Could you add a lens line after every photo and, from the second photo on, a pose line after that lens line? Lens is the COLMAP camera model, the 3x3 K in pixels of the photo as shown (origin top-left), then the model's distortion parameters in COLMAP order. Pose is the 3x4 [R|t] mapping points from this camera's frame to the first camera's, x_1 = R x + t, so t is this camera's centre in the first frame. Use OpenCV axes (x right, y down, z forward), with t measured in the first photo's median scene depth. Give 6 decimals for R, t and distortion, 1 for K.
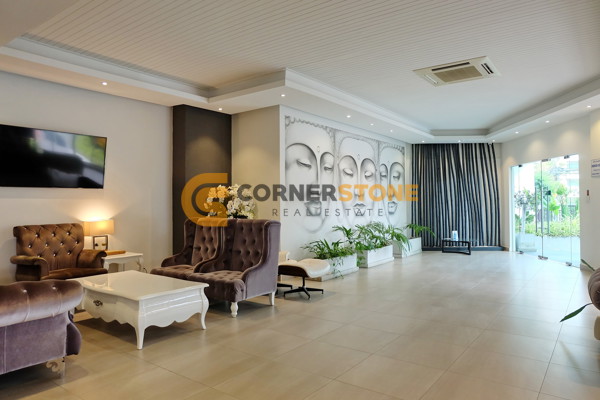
lens RADIAL K [[416.0, 0, 300.0], [0, 416.0, 200.0], [0, 0, 1]] dist [0.003448, 0.001868]
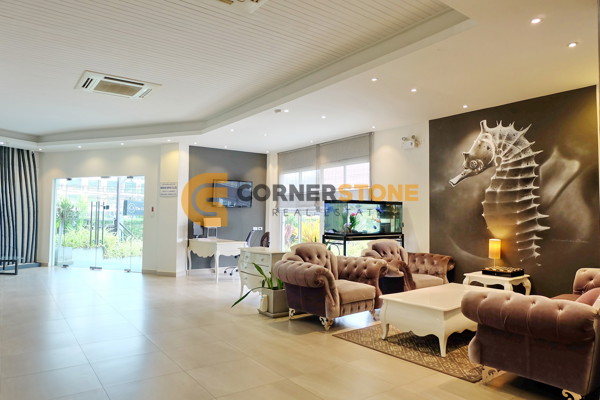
lens RADIAL K [[428.4, 0, 300.0], [0, 428.4, 200.0], [0, 0, 1]] dist [-0.037258, 0.005994]
pose [[0.293527, 0.044992, 0.954892, -0.265821], [-0.018208, 0.998974, -0.041472, 0.000215], [-0.955777, -0.005214, 0.294045, 0.162000]]
